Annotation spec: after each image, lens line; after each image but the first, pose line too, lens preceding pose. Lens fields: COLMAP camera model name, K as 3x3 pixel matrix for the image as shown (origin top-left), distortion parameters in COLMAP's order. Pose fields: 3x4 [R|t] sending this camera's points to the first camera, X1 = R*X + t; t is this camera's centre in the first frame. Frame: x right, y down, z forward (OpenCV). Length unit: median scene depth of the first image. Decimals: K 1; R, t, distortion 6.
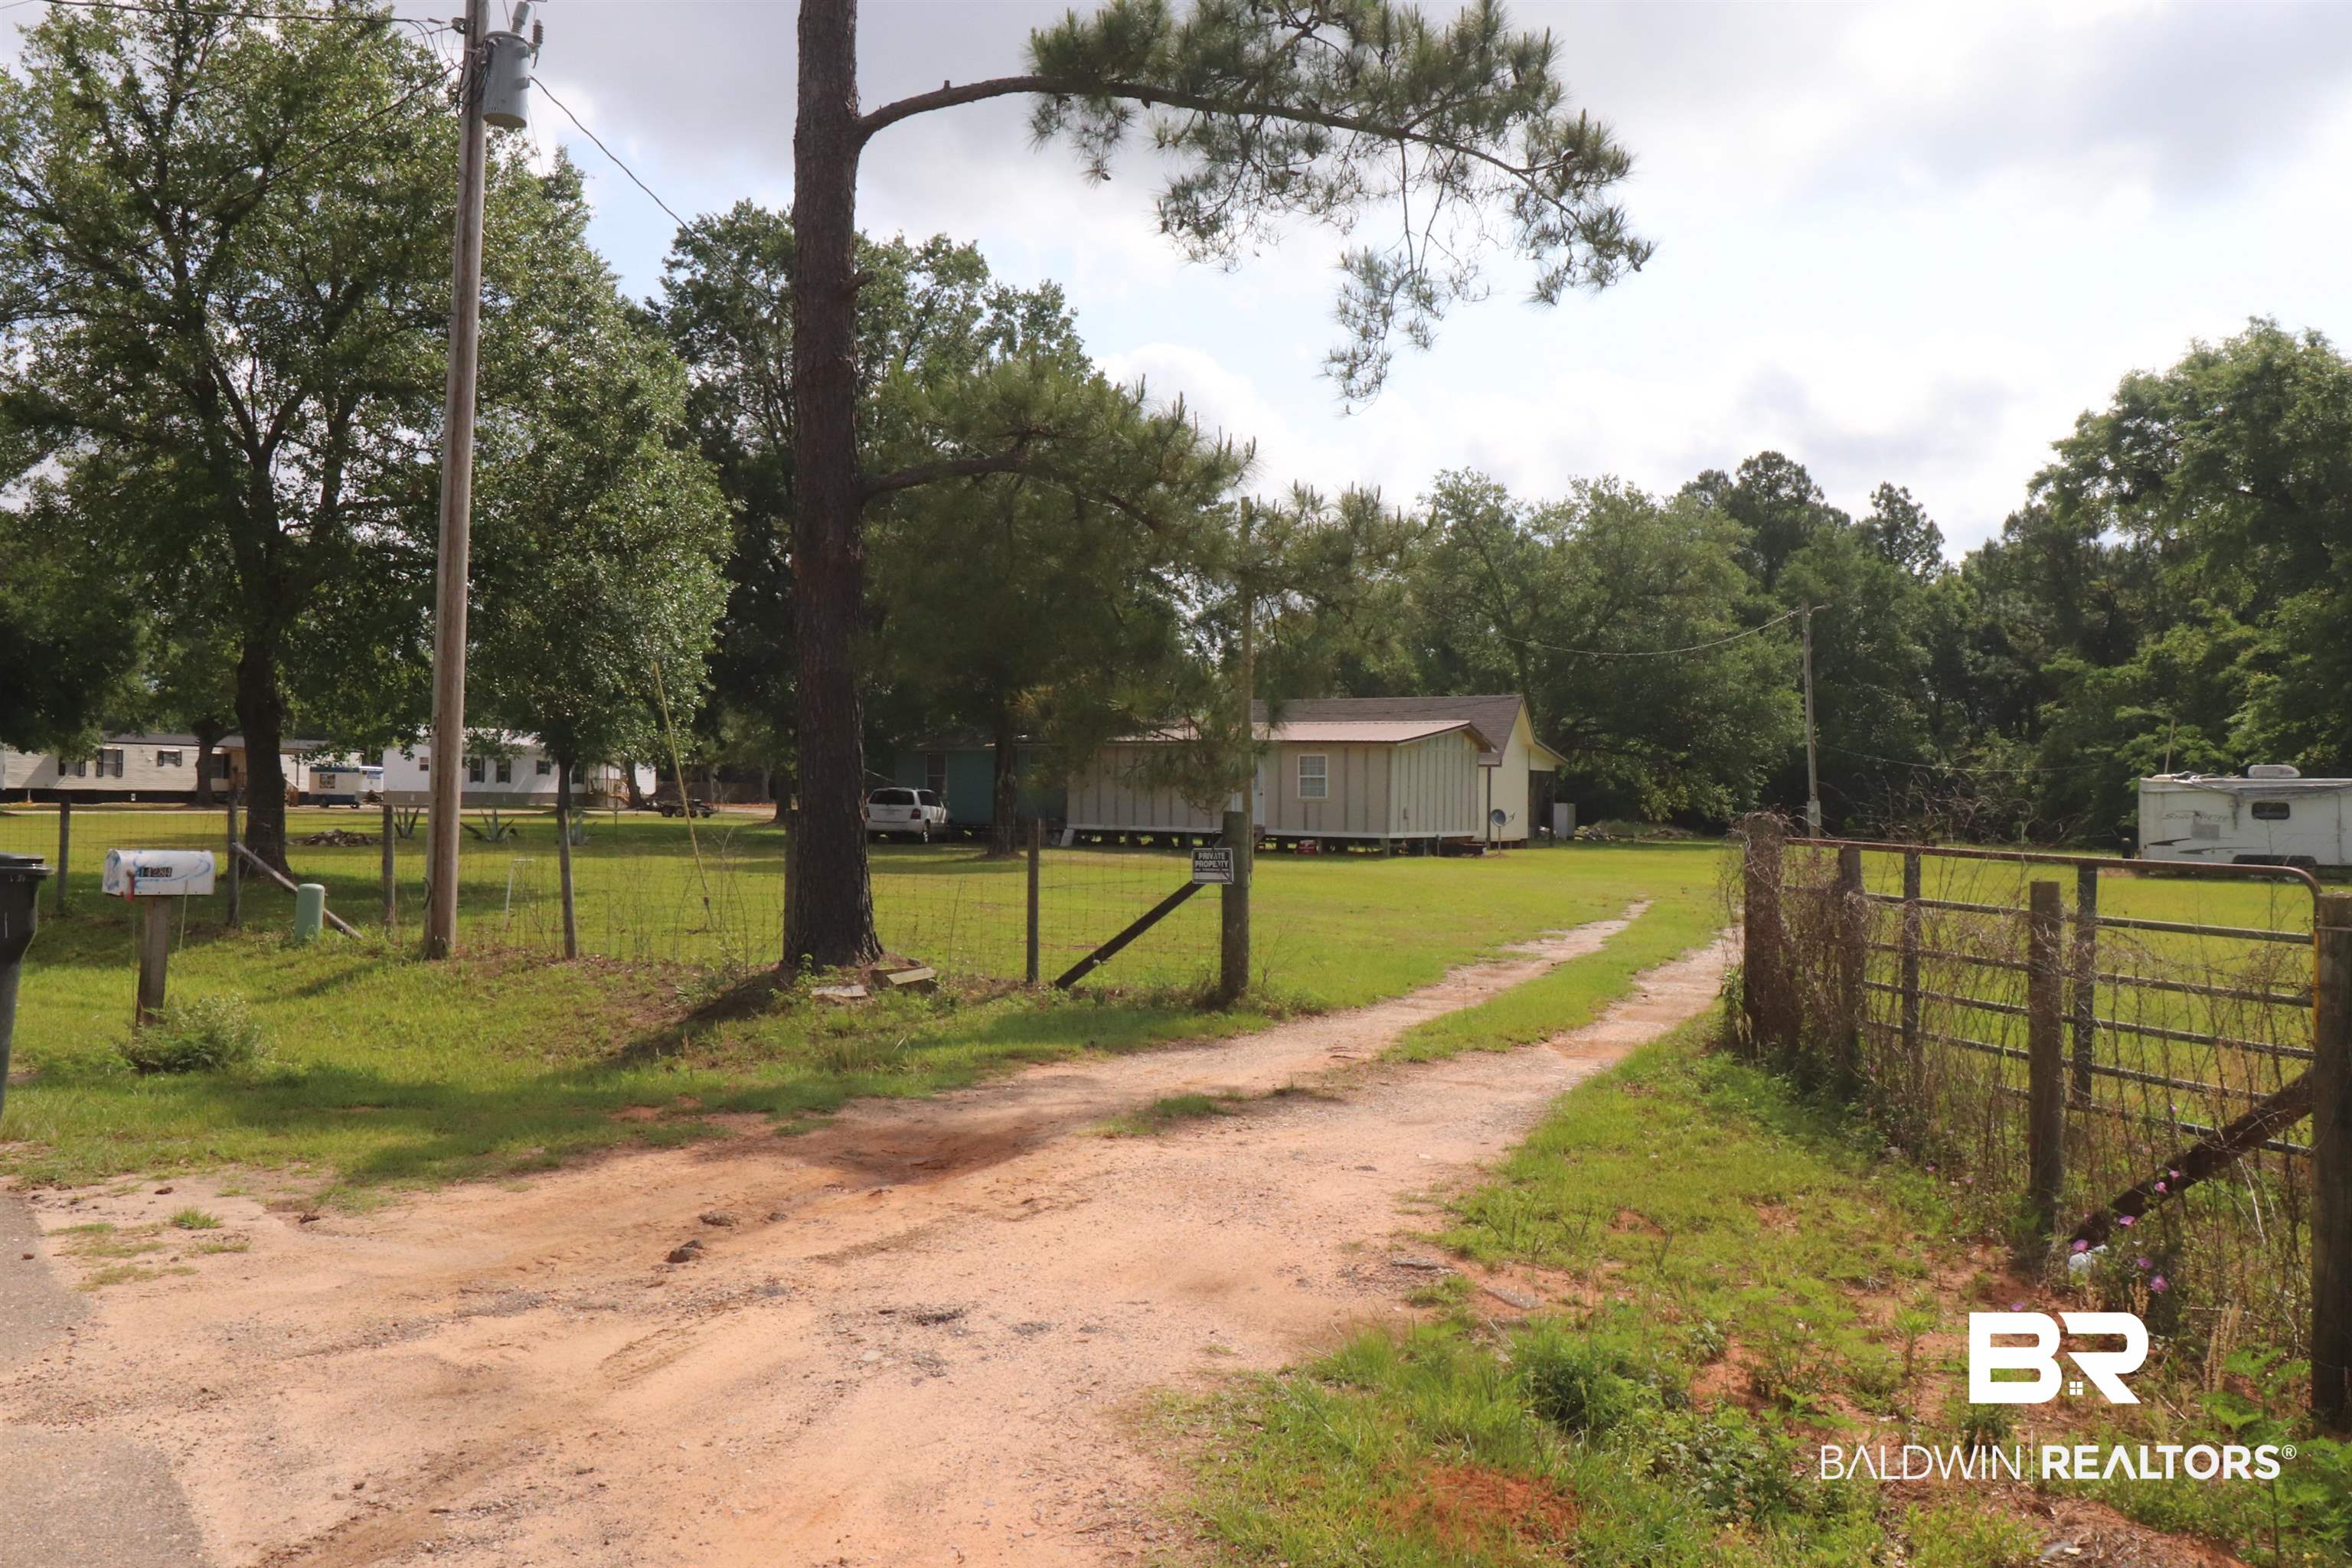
lens RADIAL K [[1968.2, 0, 1176.3], [0, 1968.2, 783.5], [0, 0, 1]] dist [0.000151, 0.000059]
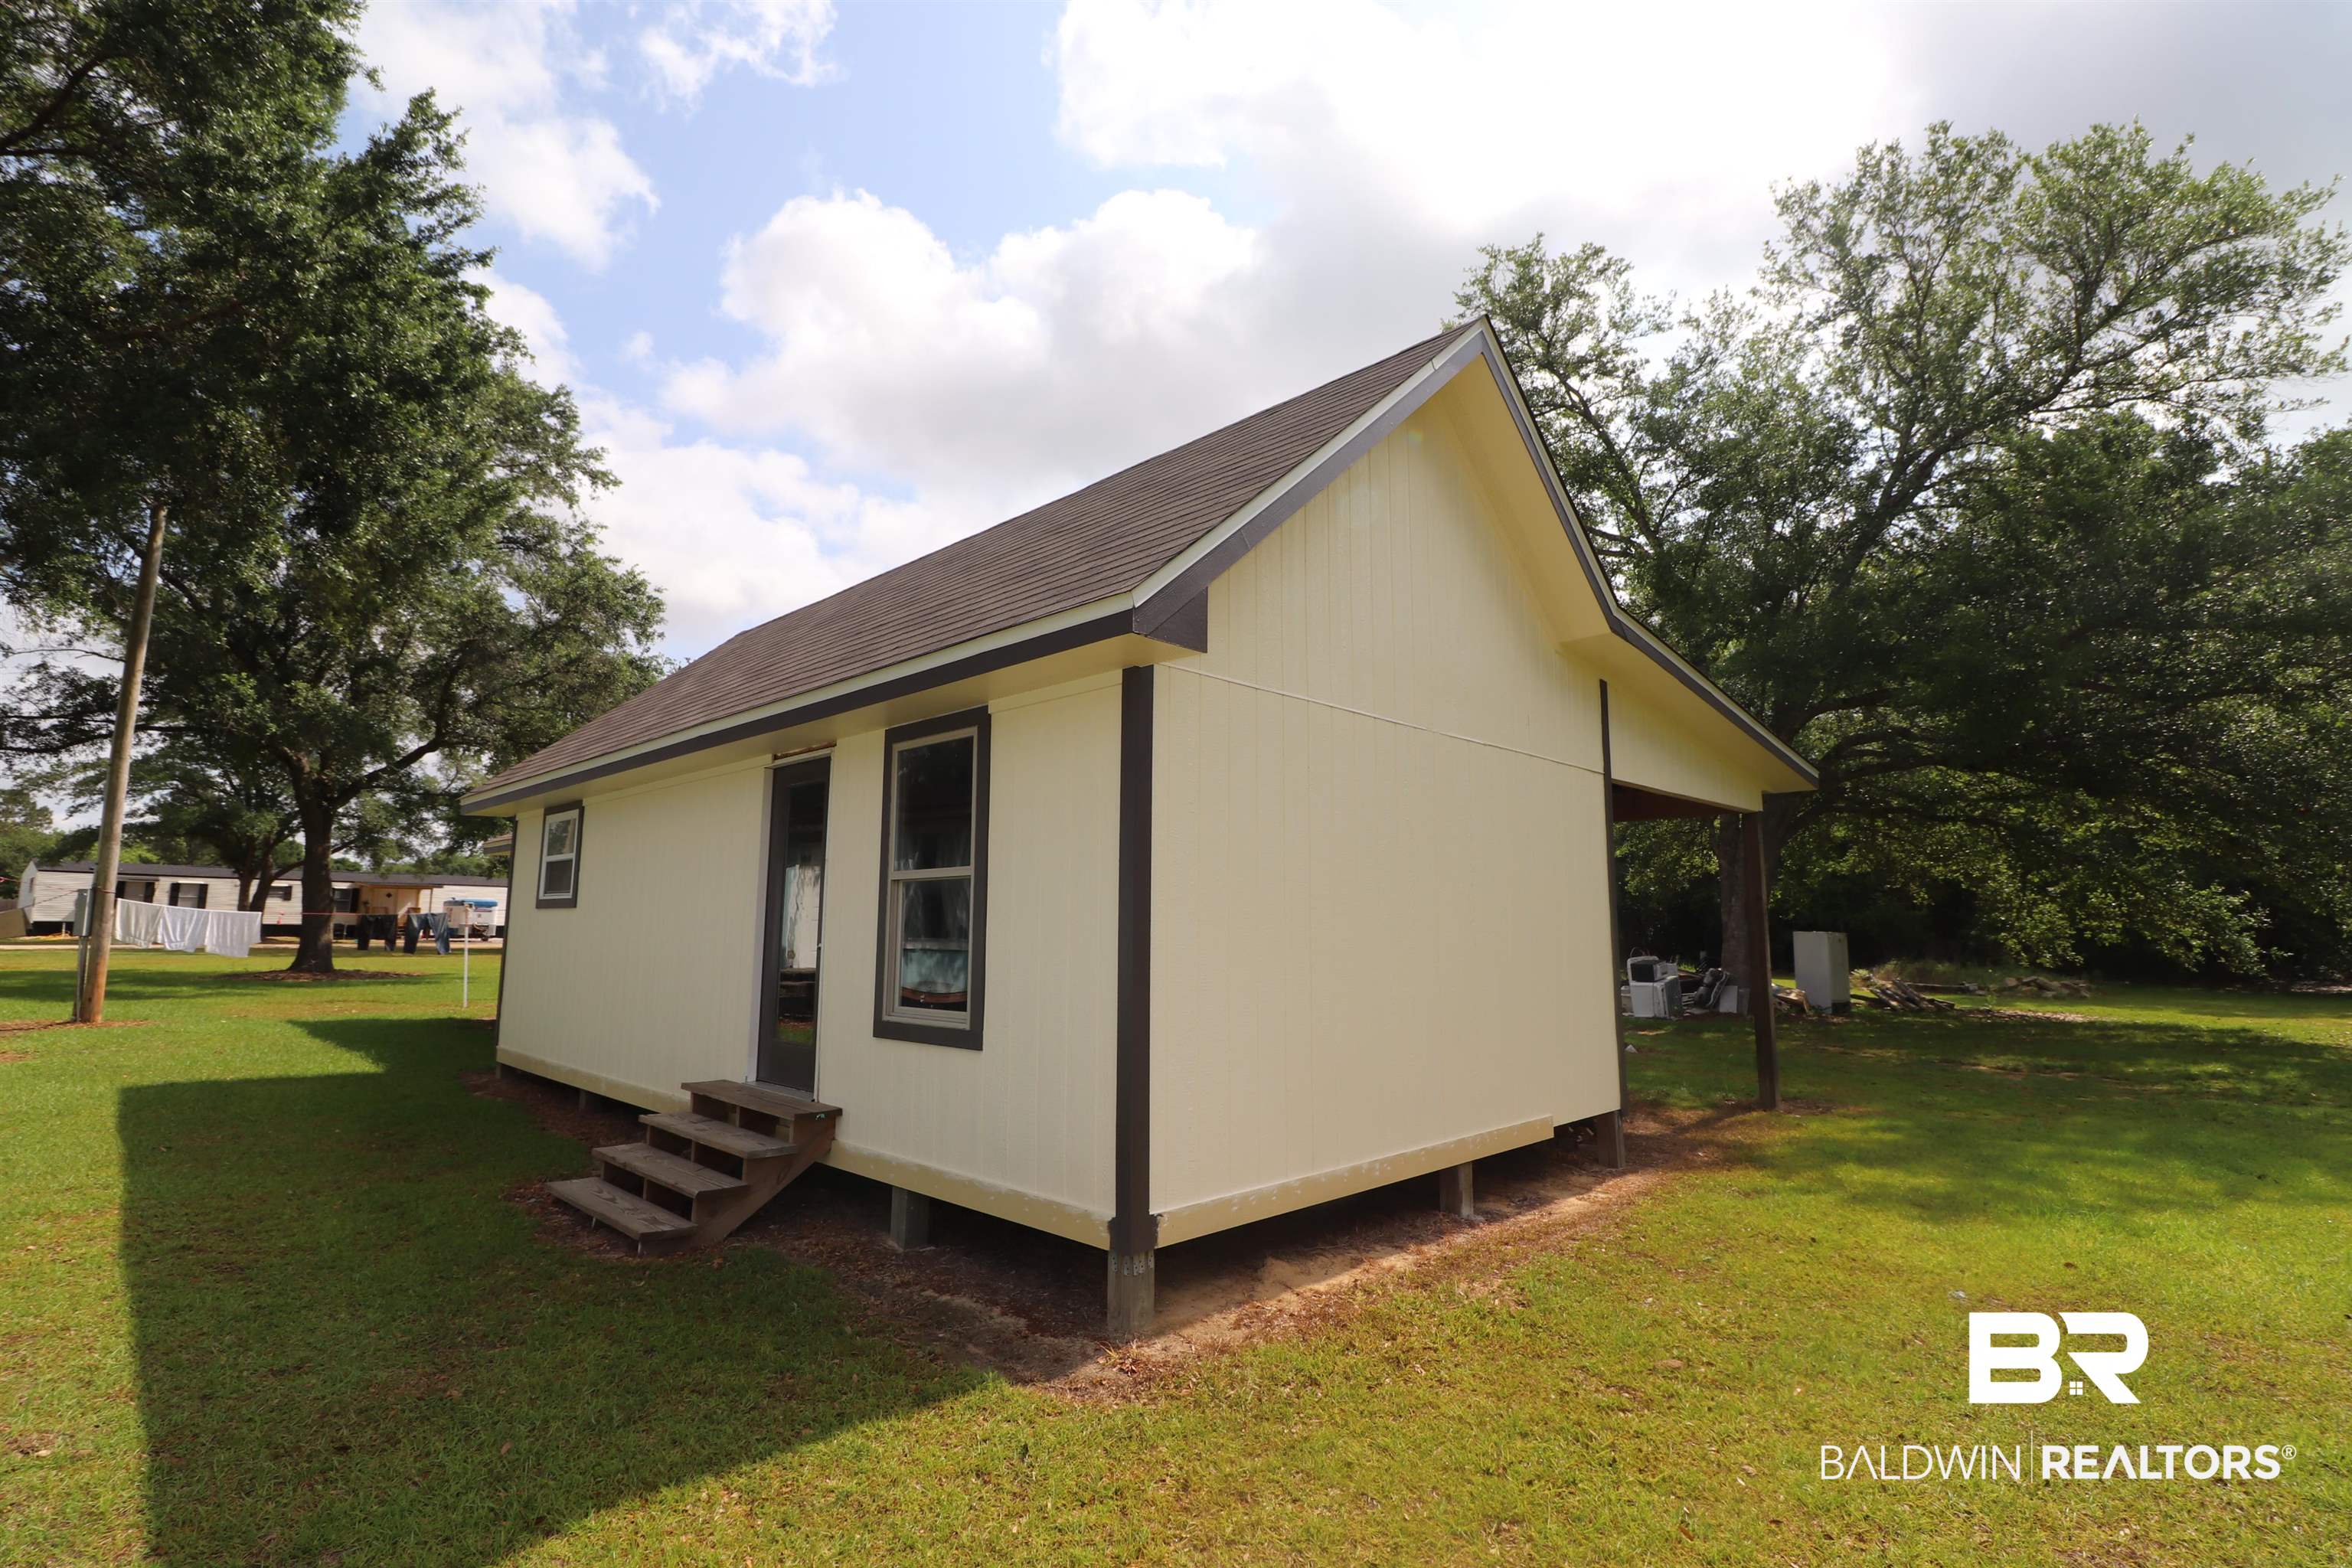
lens RADIAL K [[1100.0, 0, 1177.1], [0, 1100.0, 789.1], [0, 0, 1]] dist [-0.001963, -0.000156]
pose [[0.945199, -0.046735, -0.323132, 0.135930], [0.008474, 0.992880, -0.118814, 0.006085], [0.326384, 0.109565, 0.938866, 0.682488]]
